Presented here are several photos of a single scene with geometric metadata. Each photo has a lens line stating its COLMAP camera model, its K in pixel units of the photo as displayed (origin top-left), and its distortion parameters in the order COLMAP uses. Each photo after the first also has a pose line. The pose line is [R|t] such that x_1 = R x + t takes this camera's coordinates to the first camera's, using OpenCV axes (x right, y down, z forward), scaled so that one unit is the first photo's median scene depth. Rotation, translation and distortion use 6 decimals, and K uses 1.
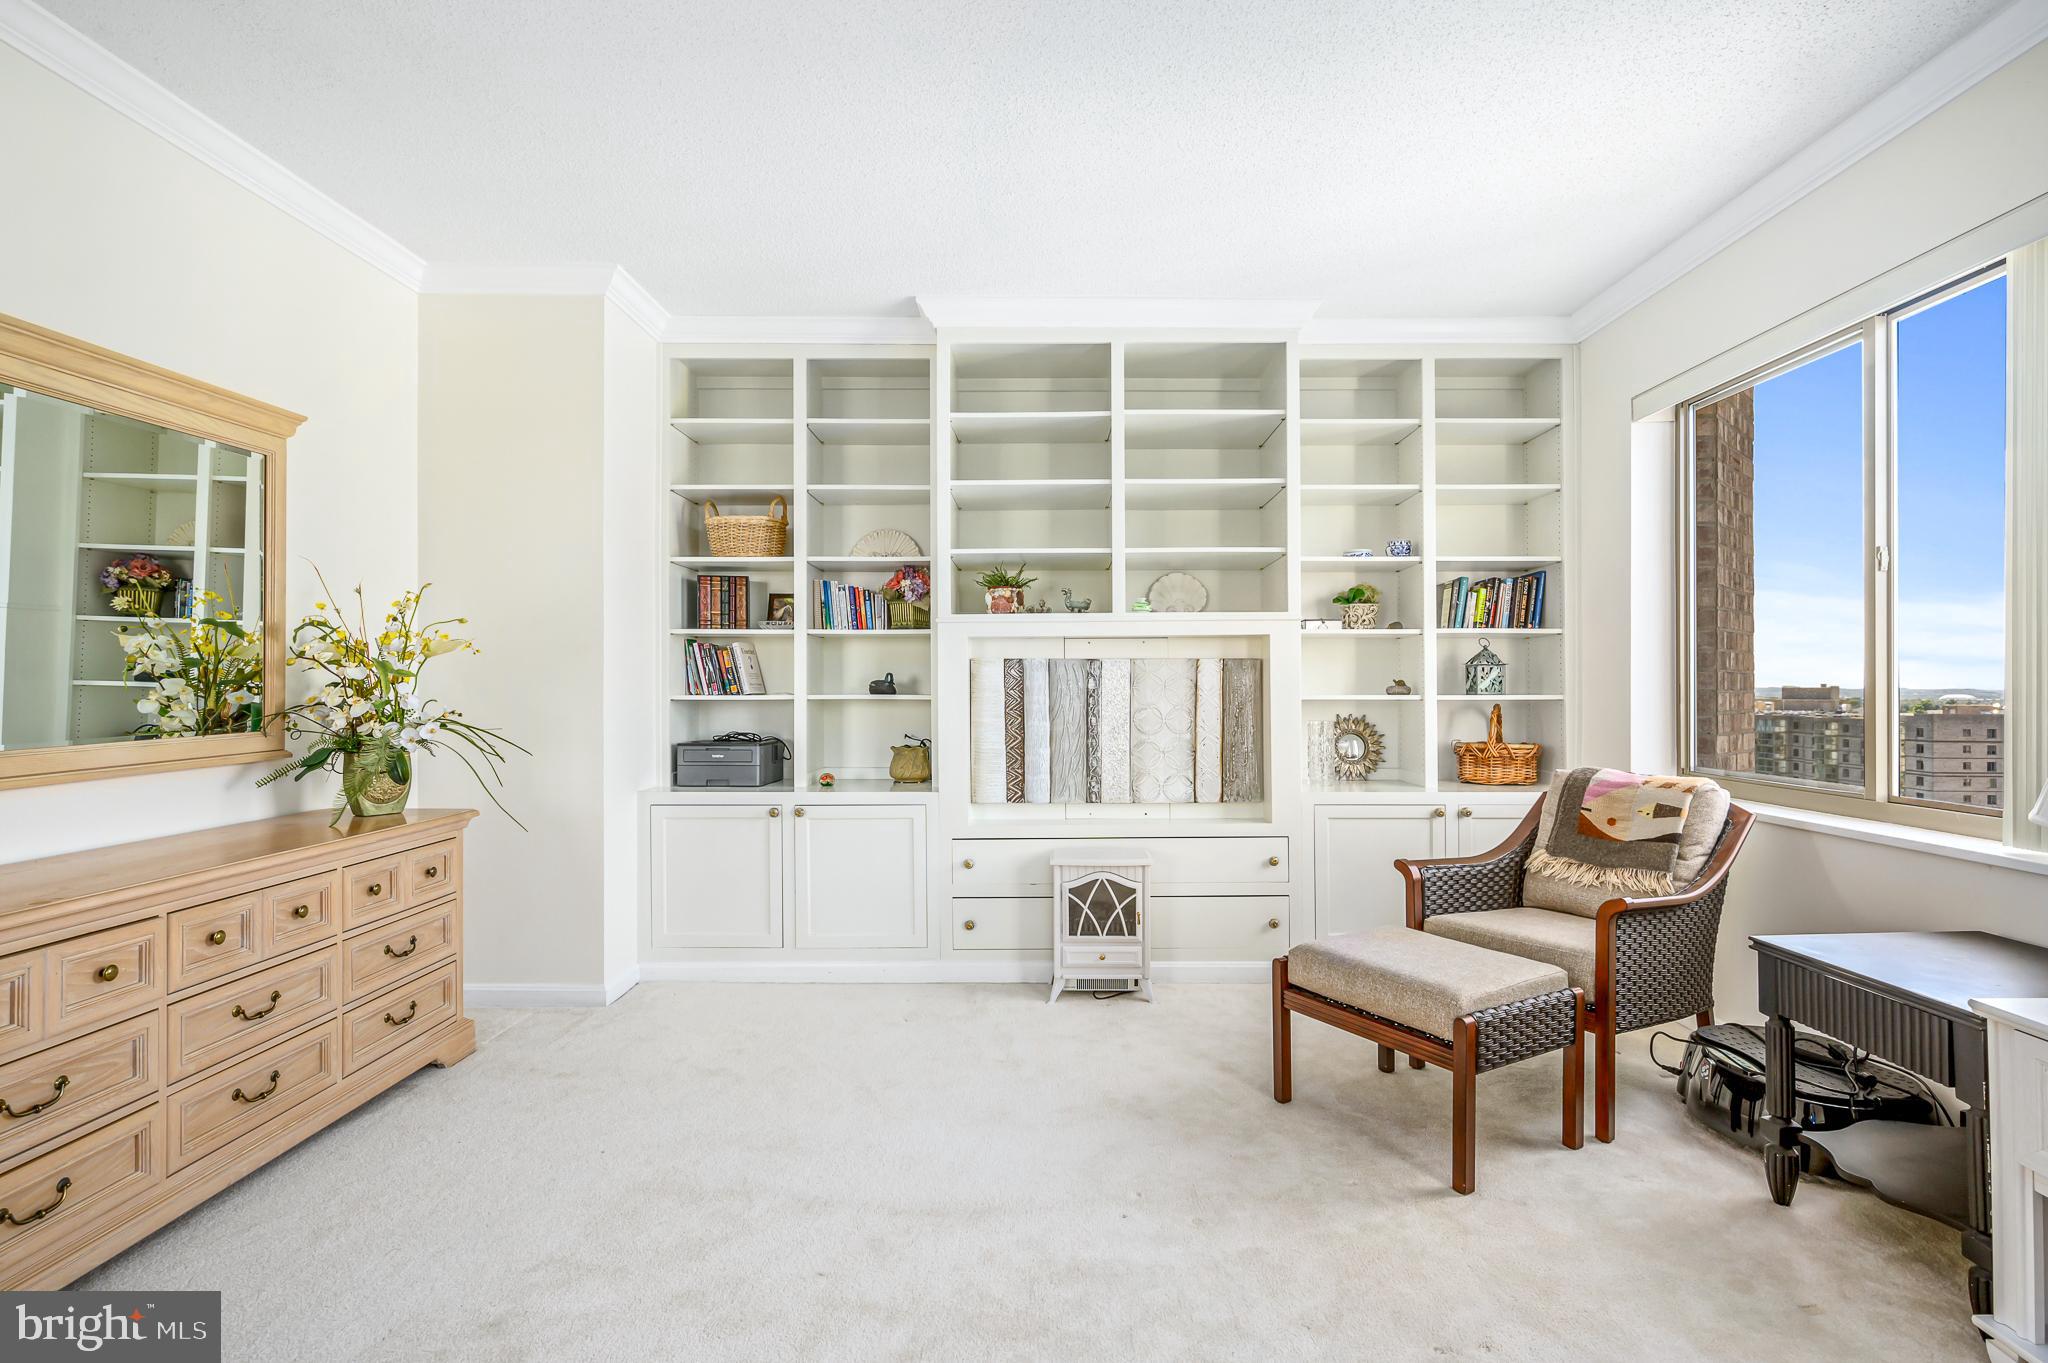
lens RADIAL K [[998.5, 0, 1047.3], [0, 998.5, 685.4], [0, 0, 1]] dist [-0.000653, 0.000023]
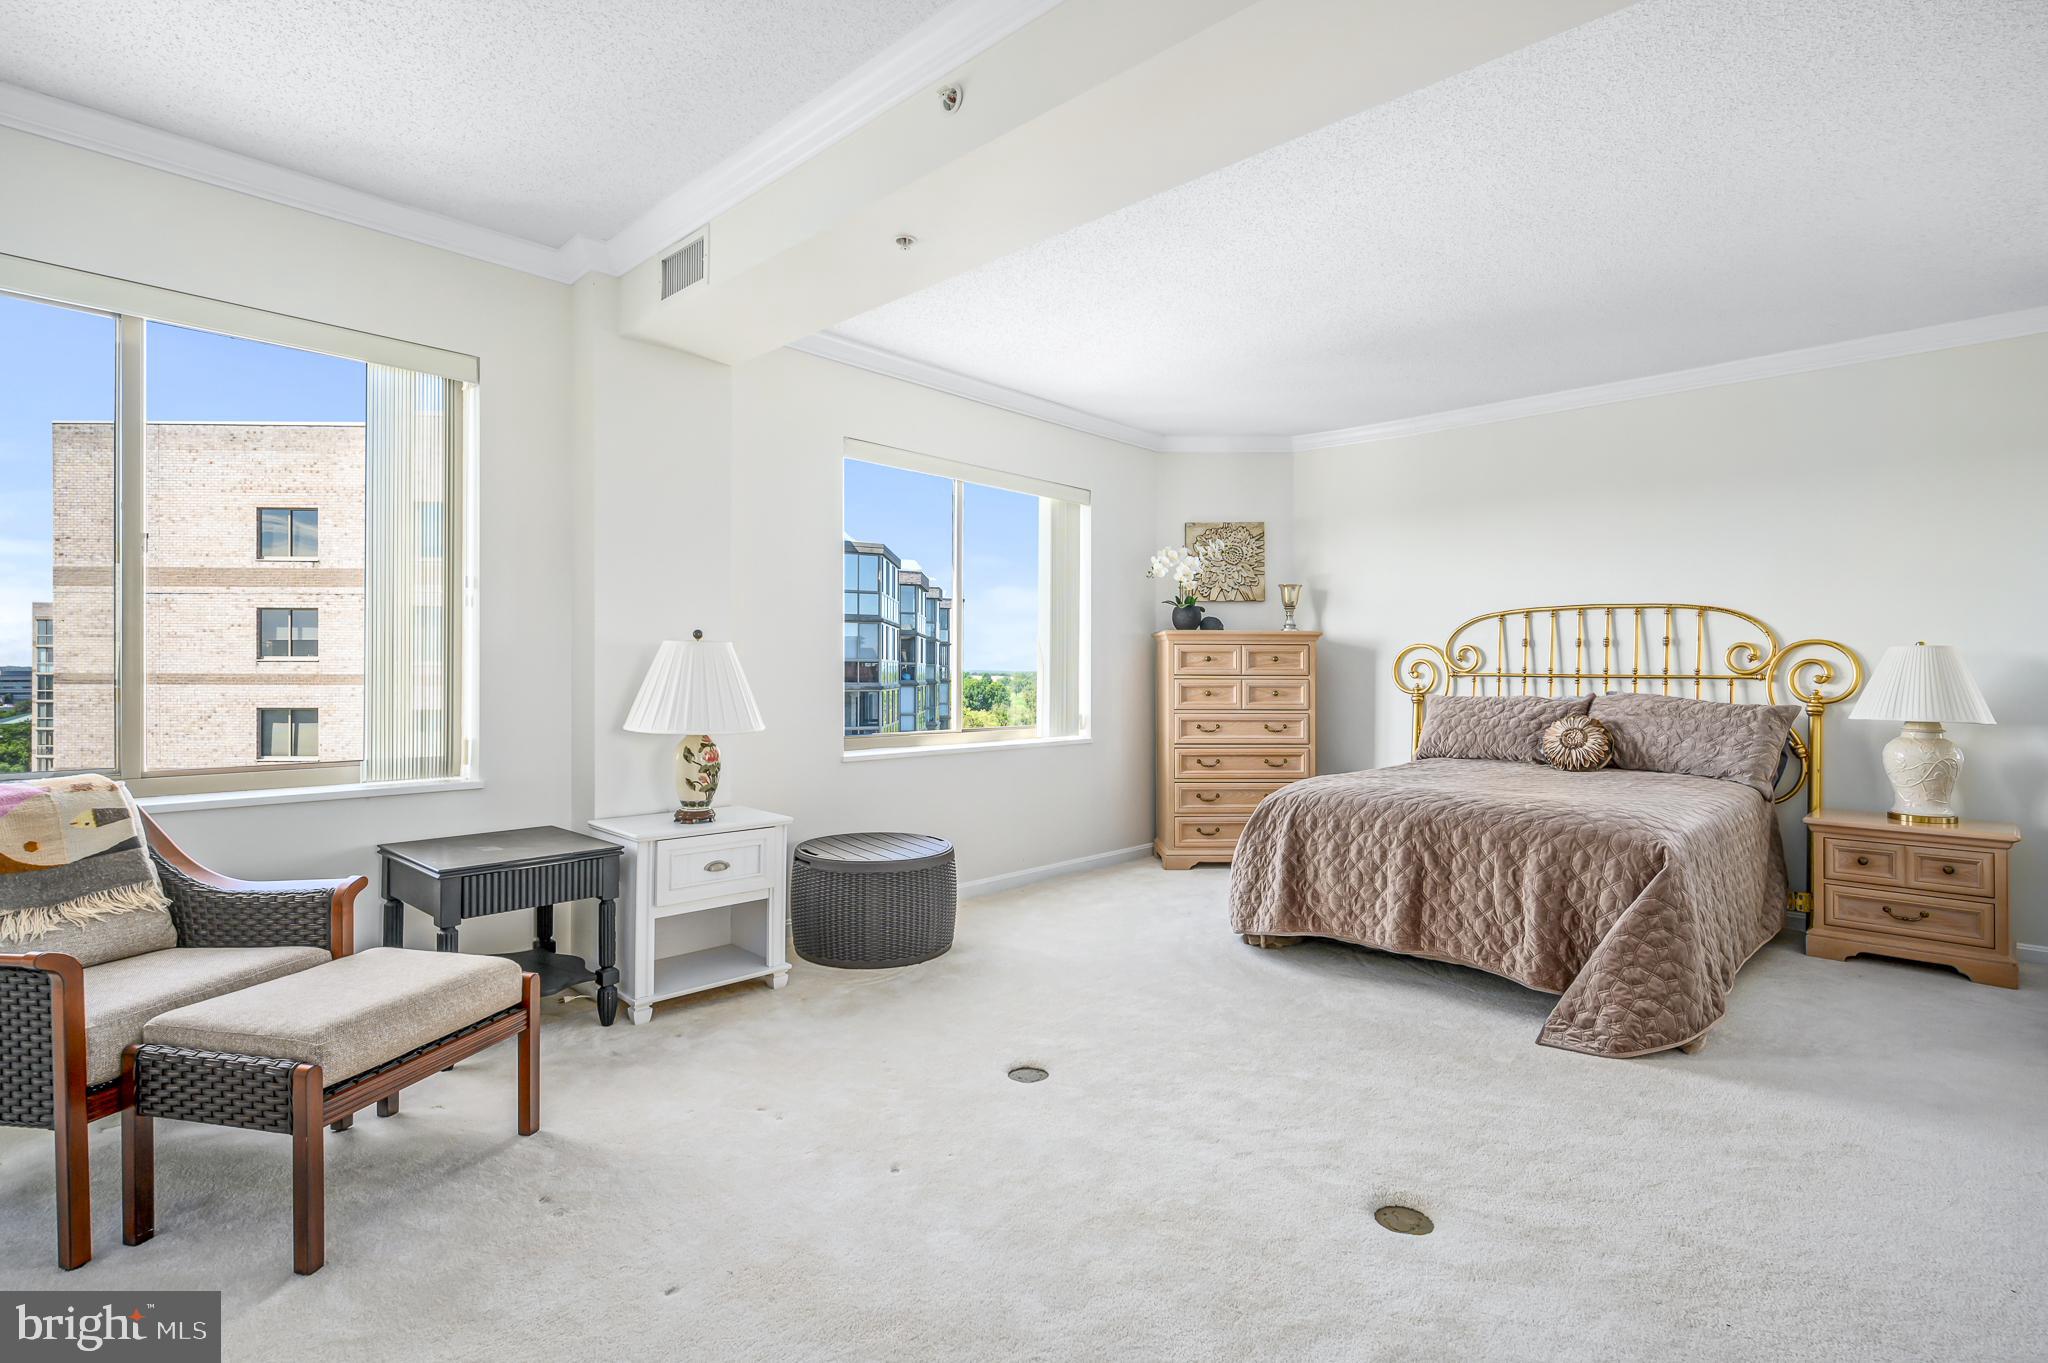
lens RADIAL K [[968.4, 0, 1043.2], [0, 968.4, 680.0], [0, 0, 1]] dist [0.000851, 0.000697]
pose [[-0.726016, -0.012298, 0.687568, -0.374084], [-0.007846, 0.999923, 0.009600, -0.001995], [-0.687633, 0.001575, -0.726056, 0.762077]]
